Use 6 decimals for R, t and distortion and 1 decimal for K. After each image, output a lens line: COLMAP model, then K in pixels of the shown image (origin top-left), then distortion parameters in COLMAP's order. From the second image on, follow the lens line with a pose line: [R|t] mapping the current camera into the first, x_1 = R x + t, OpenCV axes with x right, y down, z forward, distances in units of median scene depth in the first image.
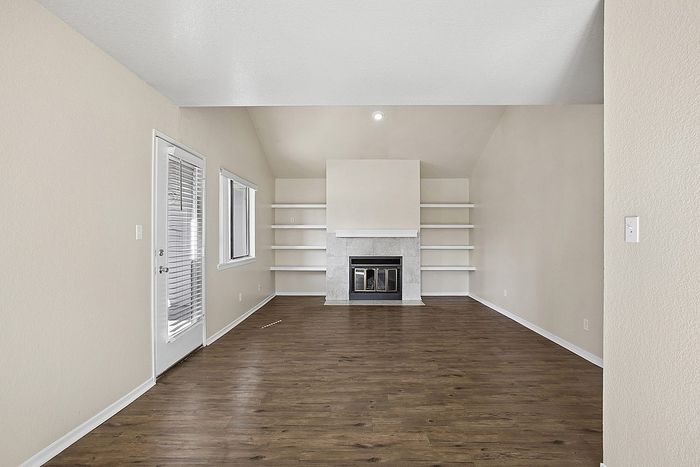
lens RADIAL K [[354.6, 0, 346.6], [0, 354.6, 227.8], [0, 0, 1]] dist [-0.065997, 0.035312]
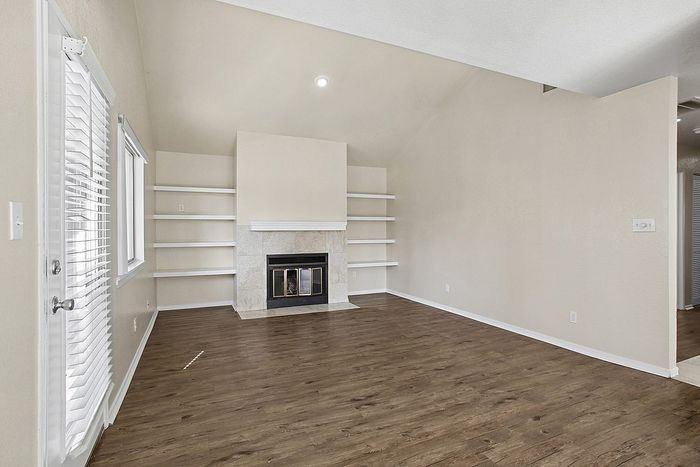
lens RADIAL K [[354.6, 0, 346.6], [0, 354.6, 227.8], [0, 0, 1]] dist [-0.065997, 0.035312]
pose [[0.900556, 0.000341, 0.434741, -0.179452], [-0.008269, 0.999832, 0.016346, 0.004995], [-0.434662, -0.018315, 0.900407, 0.205478]]
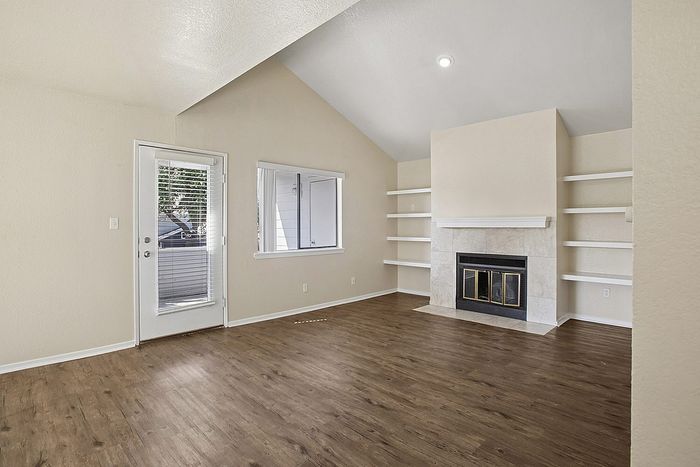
lens RADIAL K [[354.6, 0, 346.6], [0, 354.6, 227.8], [0, 0, 1]] dist [-0.065997, 0.035312]
pose [[0.718388, 0.002450, -0.695638, 0.374741], [0.017396, 0.999618, 0.021485, 0.006155], [0.695425, -0.027536, 0.718071, 0.287767]]
